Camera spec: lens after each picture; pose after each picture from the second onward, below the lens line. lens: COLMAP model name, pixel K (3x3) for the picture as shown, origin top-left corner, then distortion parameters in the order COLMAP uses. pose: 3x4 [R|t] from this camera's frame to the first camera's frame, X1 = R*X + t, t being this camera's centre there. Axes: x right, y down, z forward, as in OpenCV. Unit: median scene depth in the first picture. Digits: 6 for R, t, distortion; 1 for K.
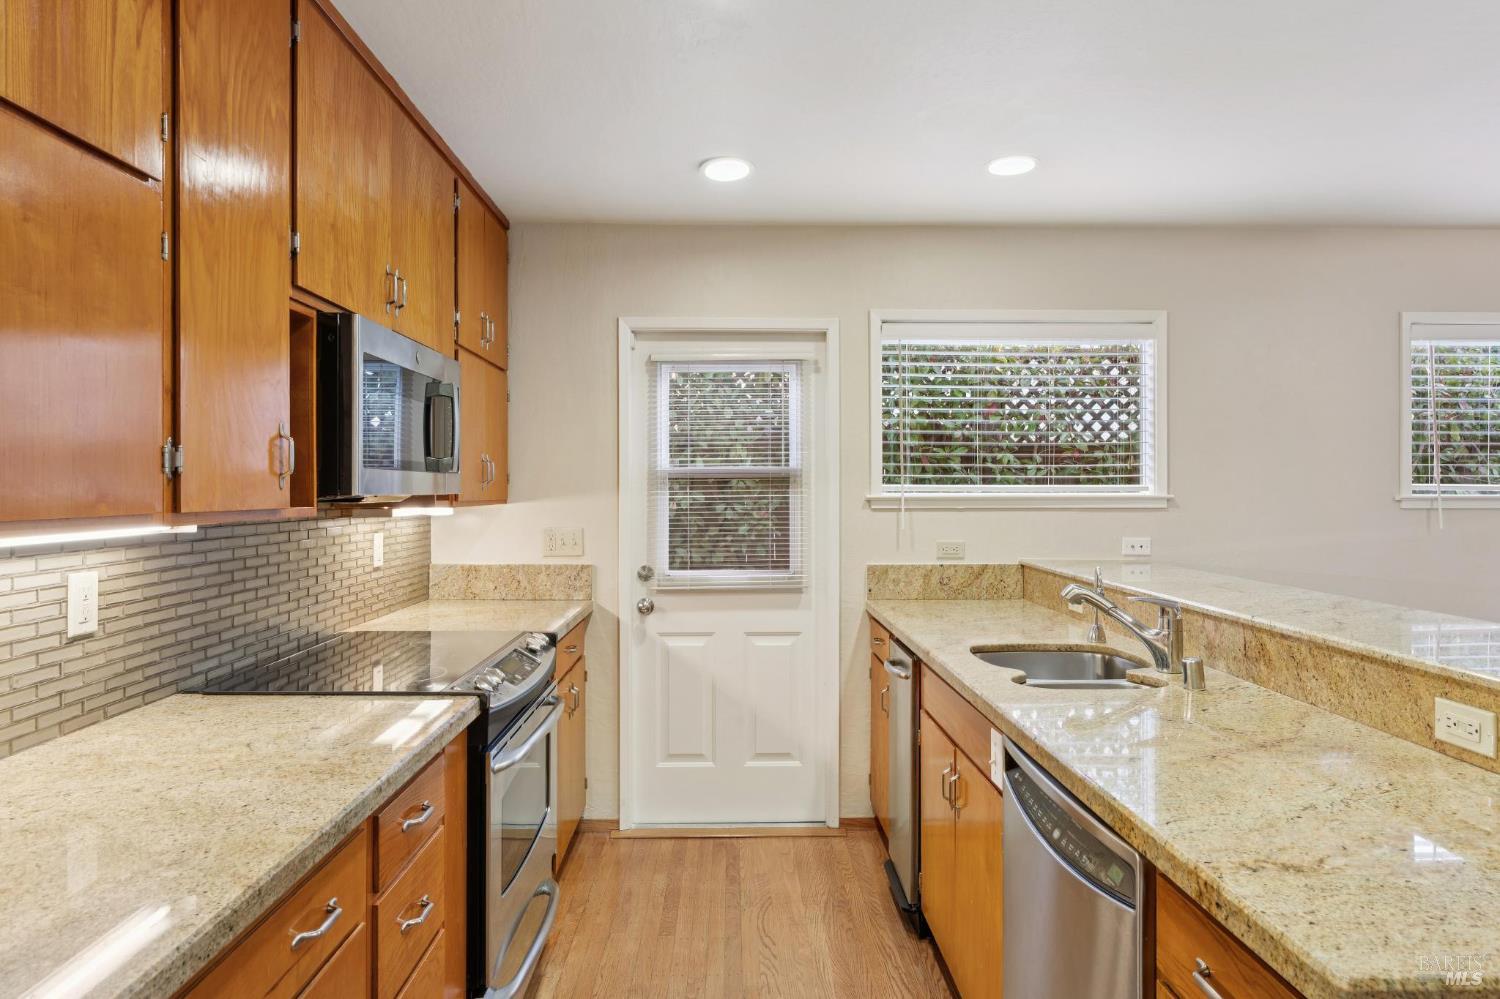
lens RADIAL K [[884.9, 0, 750.3], [0, 884.9, 490.8], [0, 0, 1]] dist [-0.000183, 0.006281]
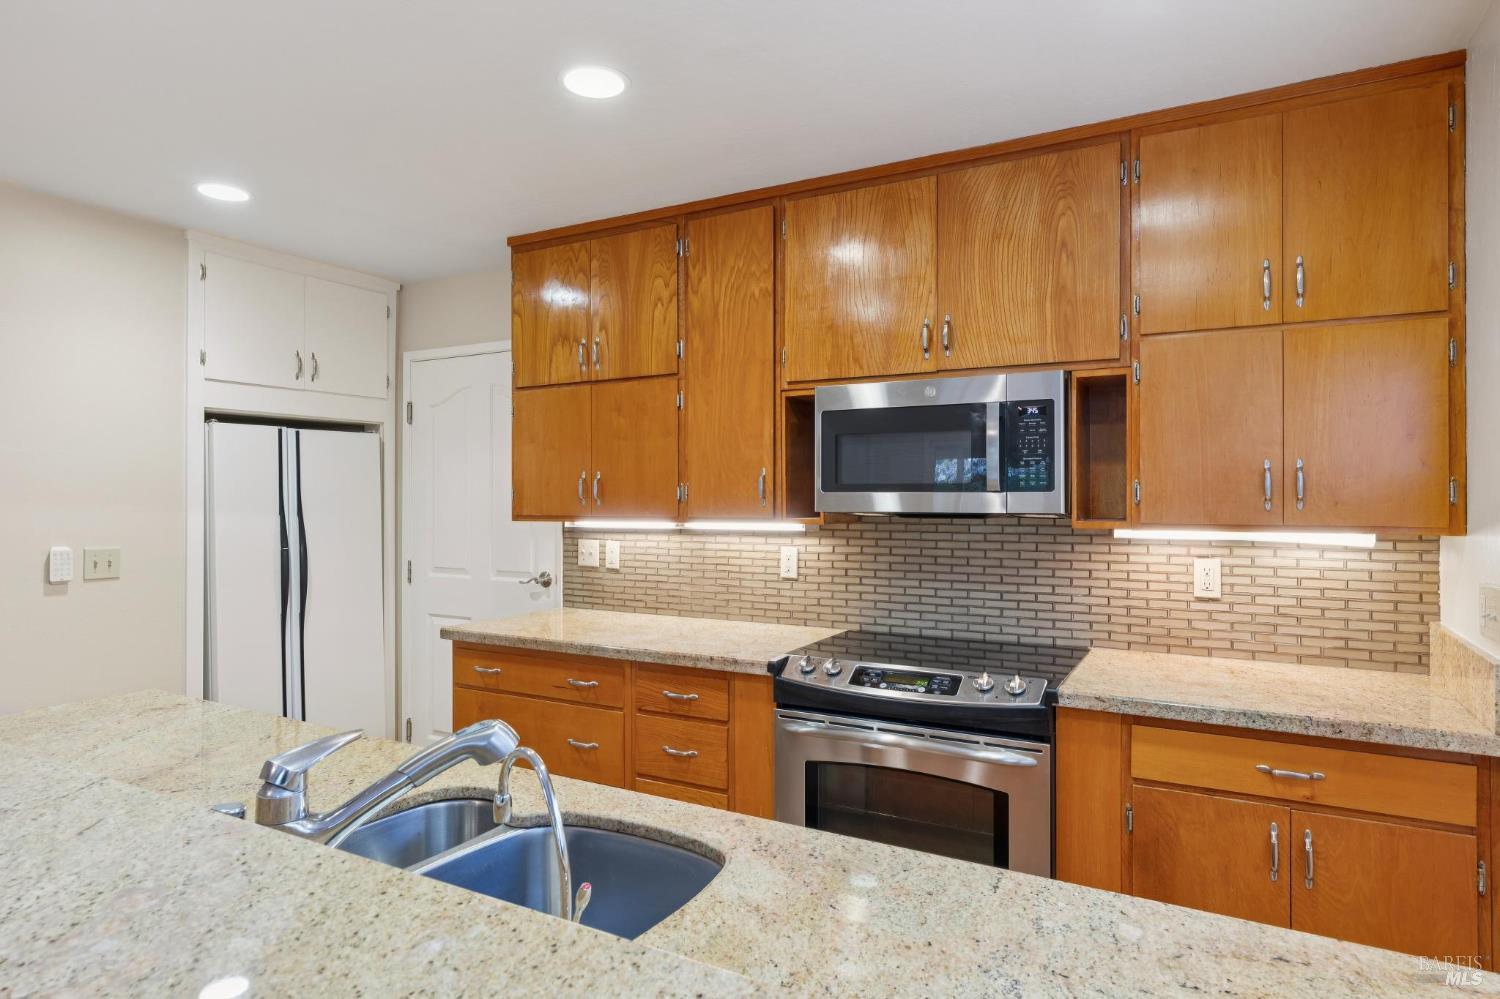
lens RADIAL K [[884.9, 0, 749.9], [0, 884.9, 494.6], [0, 0, 1]] dist [-0.000183, 0.006281]
pose [[-0.496723, 0.009515, -0.867857, 1.028639], [0.005546, 0.999954, 0.007789, -0.042716], [0.867891, -0.000944, -0.496753, 1.919032]]
